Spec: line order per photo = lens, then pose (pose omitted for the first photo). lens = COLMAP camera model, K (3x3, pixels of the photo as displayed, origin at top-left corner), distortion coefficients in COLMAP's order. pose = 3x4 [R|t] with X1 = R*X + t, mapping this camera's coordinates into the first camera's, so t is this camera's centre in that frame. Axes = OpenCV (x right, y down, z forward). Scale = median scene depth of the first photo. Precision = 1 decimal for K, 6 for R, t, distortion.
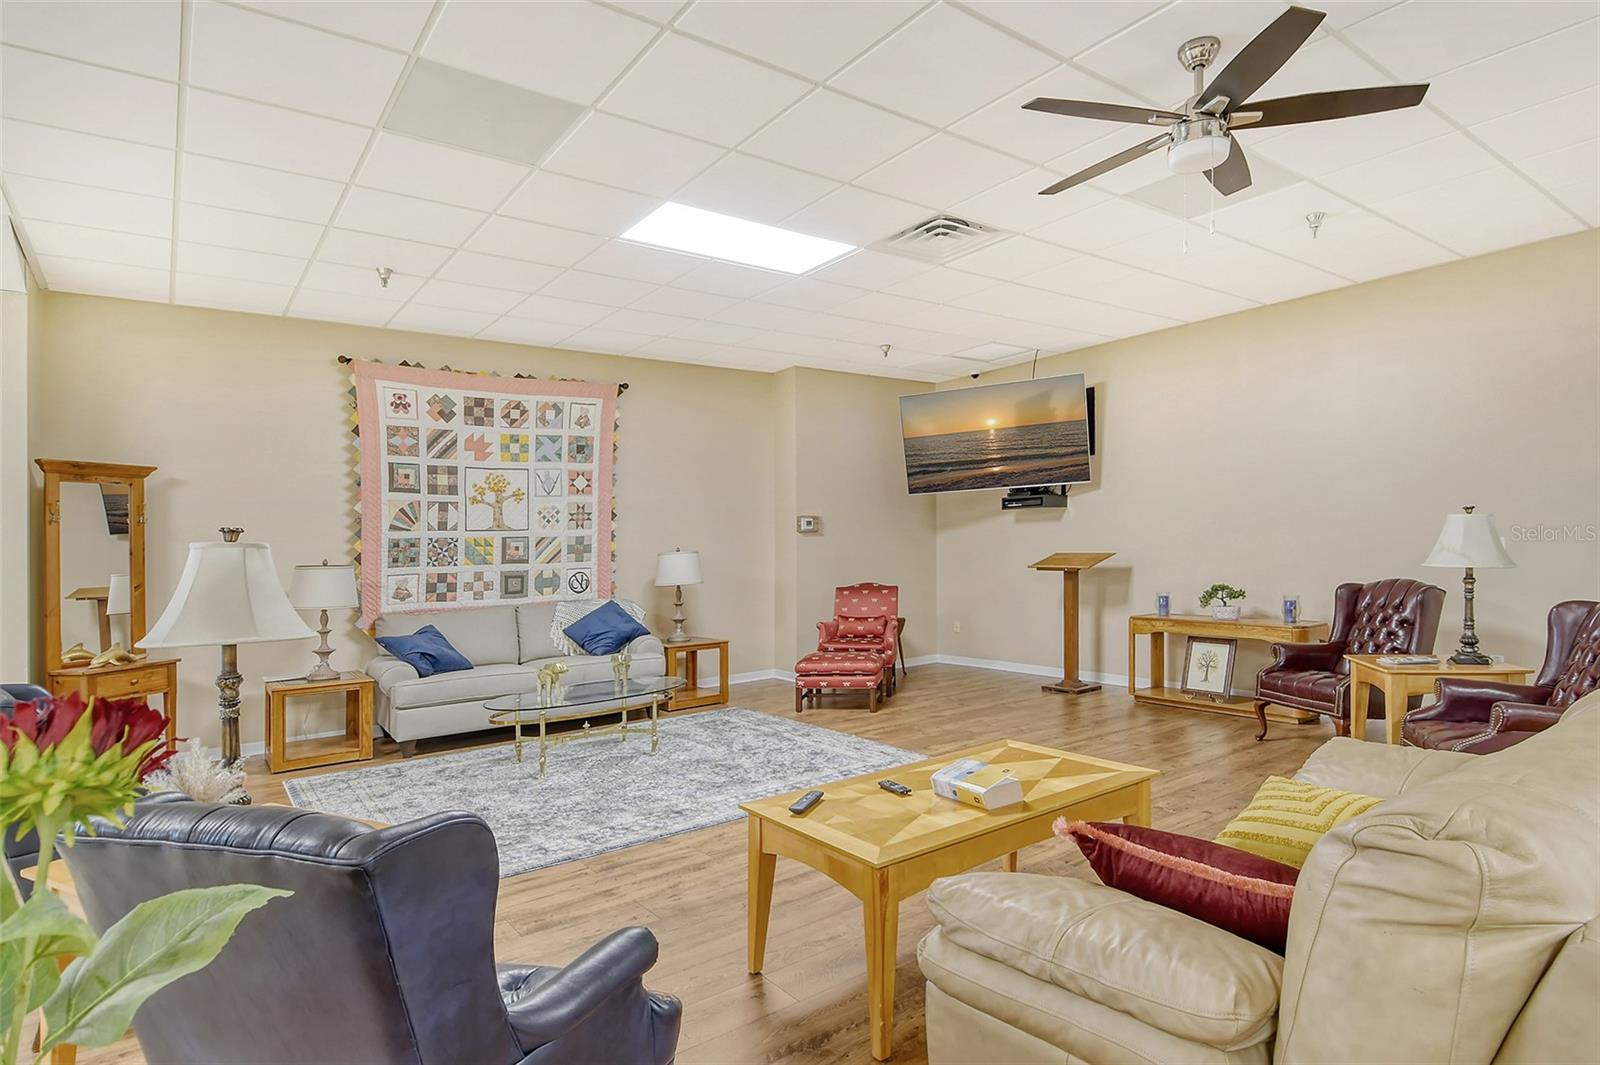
lens RADIAL K [[871.3, 0, 804.6], [0, 871.3, 544.5], [0, 0, 1]] dist [0.022633, -0.002819]
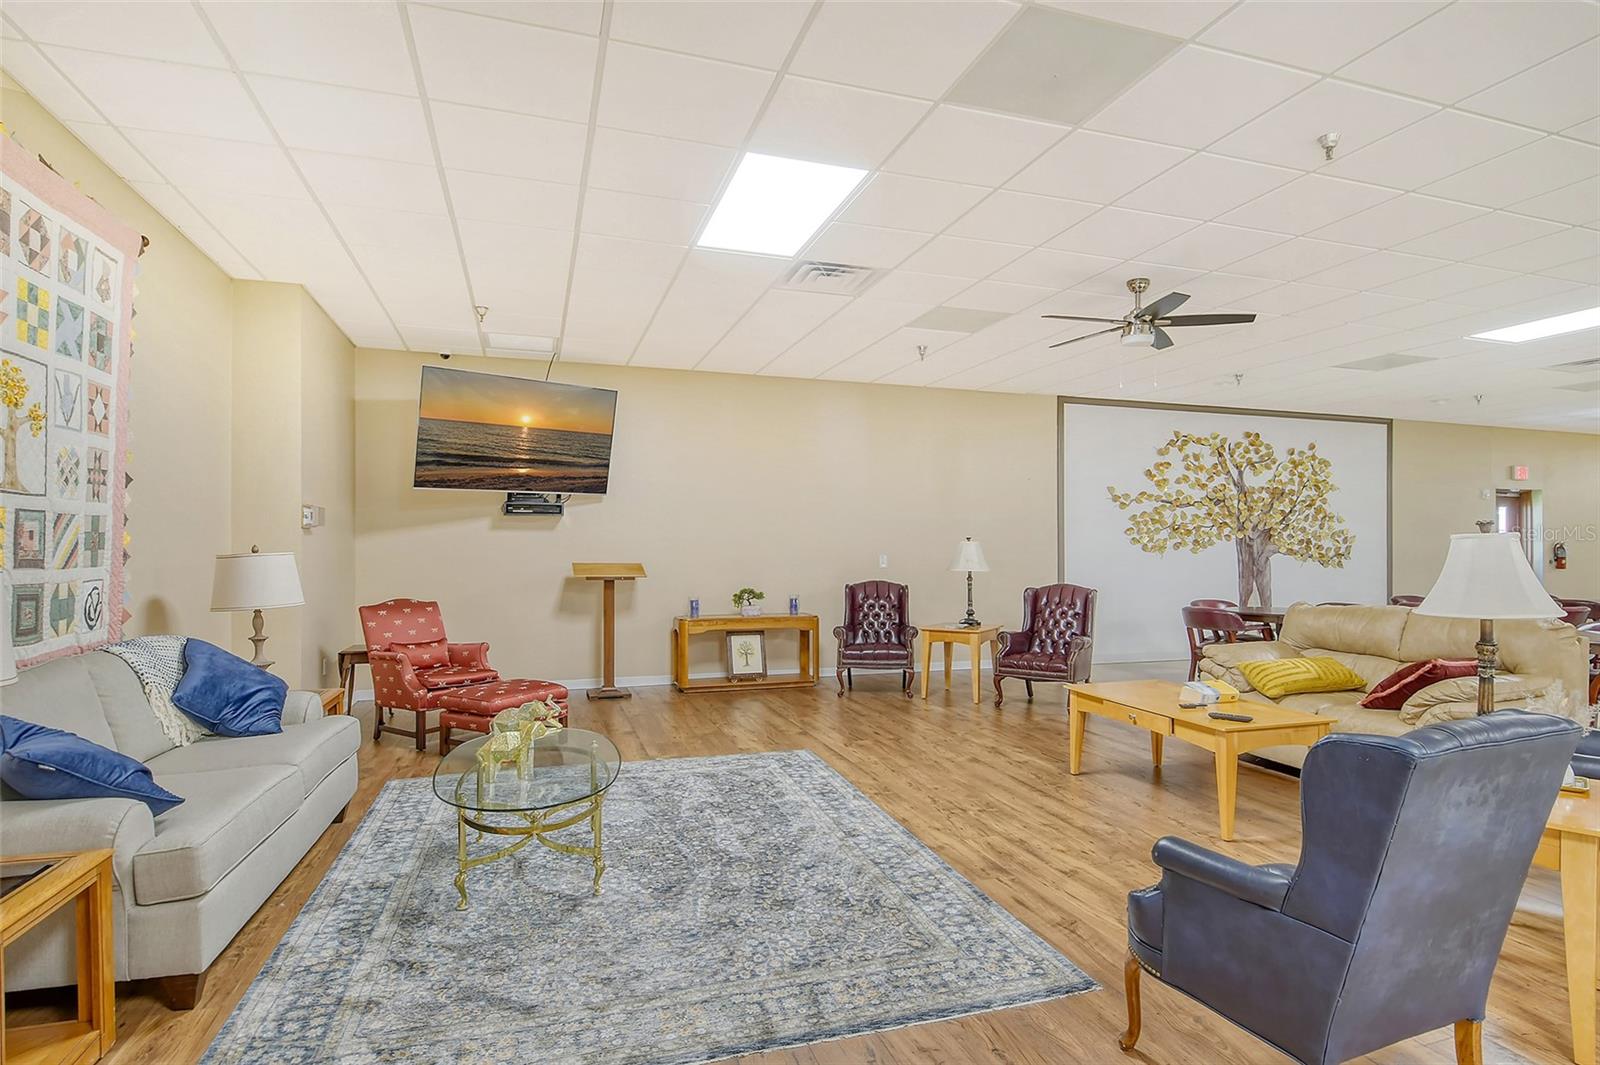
lens RADIAL K [[871.3, 0, 858.2], [0, 871.3, 542.1], [0, 0, 1]] dist [0.022633, -0.002819]
pose [[0.289335, 0.036016, 0.956550, -0.628190], [-0.010965, 0.999351, -0.034311, 0.018478], [-0.957165, -0.000561, 0.289542, 0.445124]]
